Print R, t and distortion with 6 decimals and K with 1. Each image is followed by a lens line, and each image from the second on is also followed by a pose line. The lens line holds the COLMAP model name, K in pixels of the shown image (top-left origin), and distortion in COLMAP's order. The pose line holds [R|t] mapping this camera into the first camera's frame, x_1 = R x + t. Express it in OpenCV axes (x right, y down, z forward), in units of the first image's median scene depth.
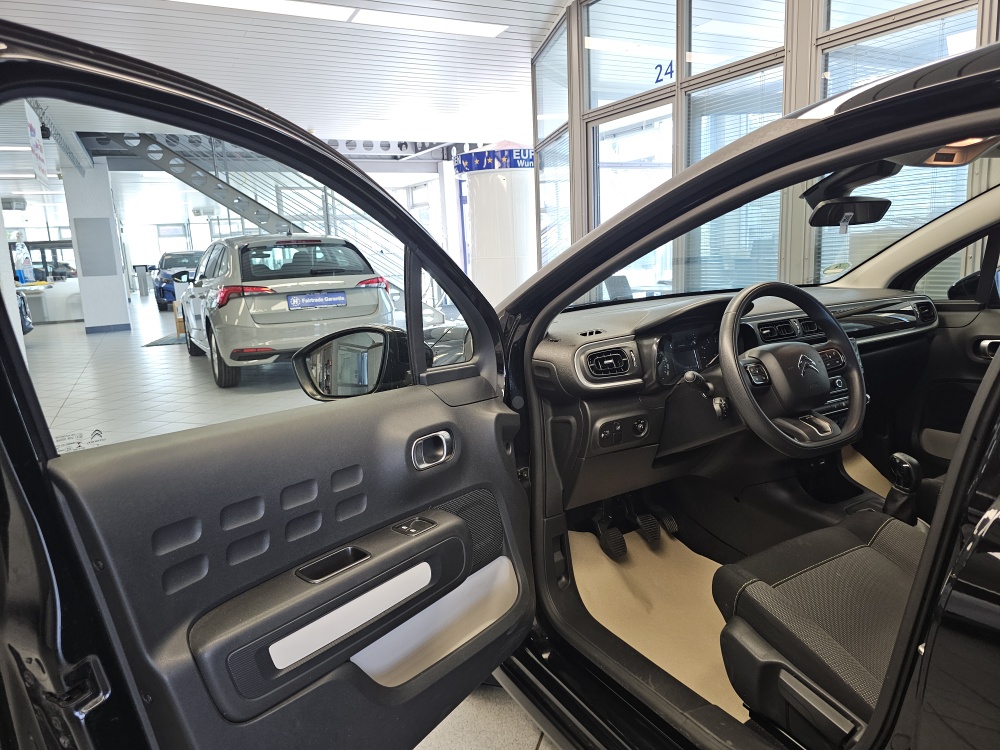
lens RADIAL K [[694.5, 0, 509.6], [0, 694.5, 371.2], [0, 0, 1]] dist [0.084603, 0.000969]
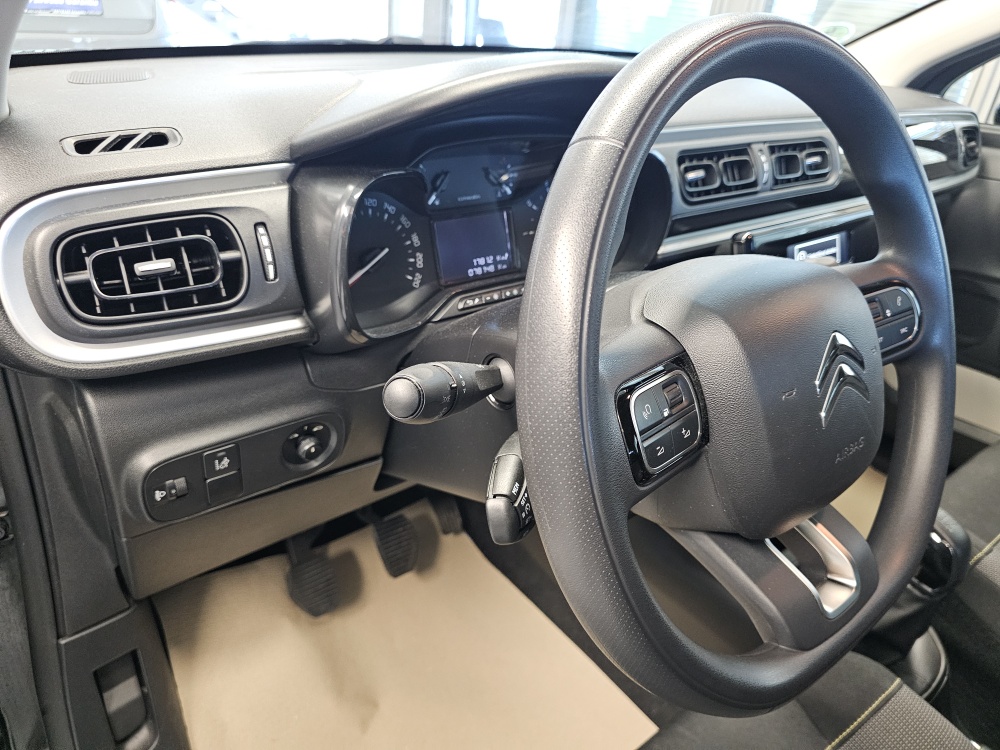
lens RADIAL K [[668.5, 0, 504.4], [0, 668.5, 369.8], [0, 0, 1]] dist [0.022225, -0.045426]
pose [[0.984773, 0.048464, 0.166951, 0.228224], [-0.102118, 0.938467, 0.329927, -0.073561], [-0.140688, -0.341952, 0.929126, 0.704435]]
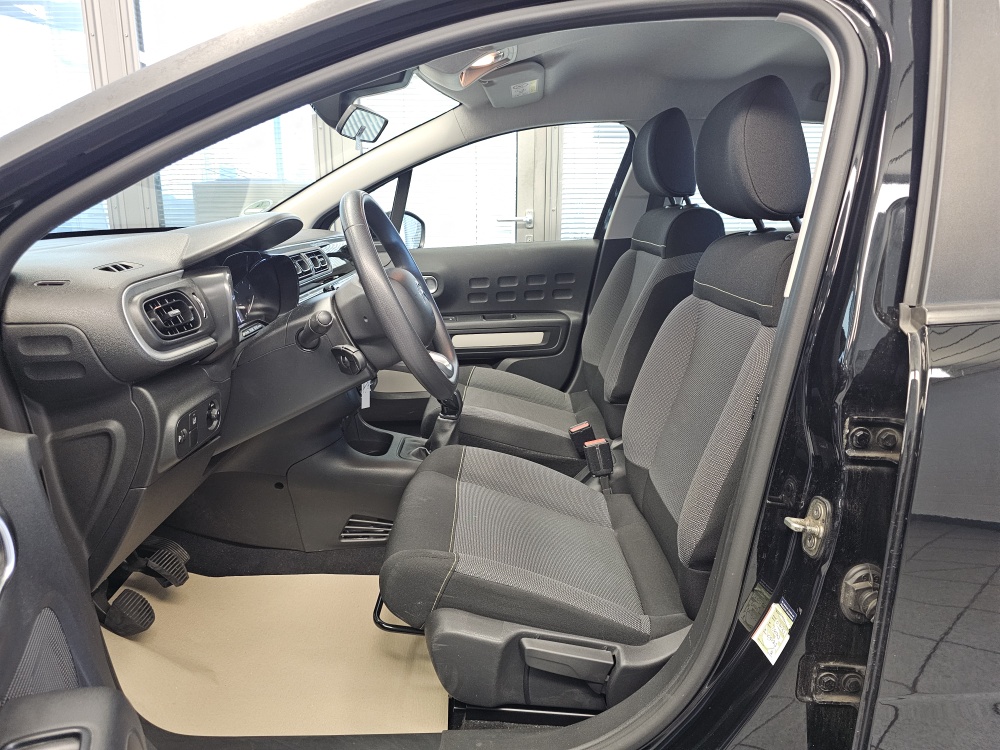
lens RADIAL K [[668.5, 0, 504.4], [0, 668.5, 369.8], [0, 0, 1]] dist [0.022225, -0.045426]
pose [[0.479828, -0.155764, 0.863425, -0.211464], [0.132979, 0.985656, 0.103915, 0.011934], [-0.867227, 0.064956, 0.493658, 0.471911]]
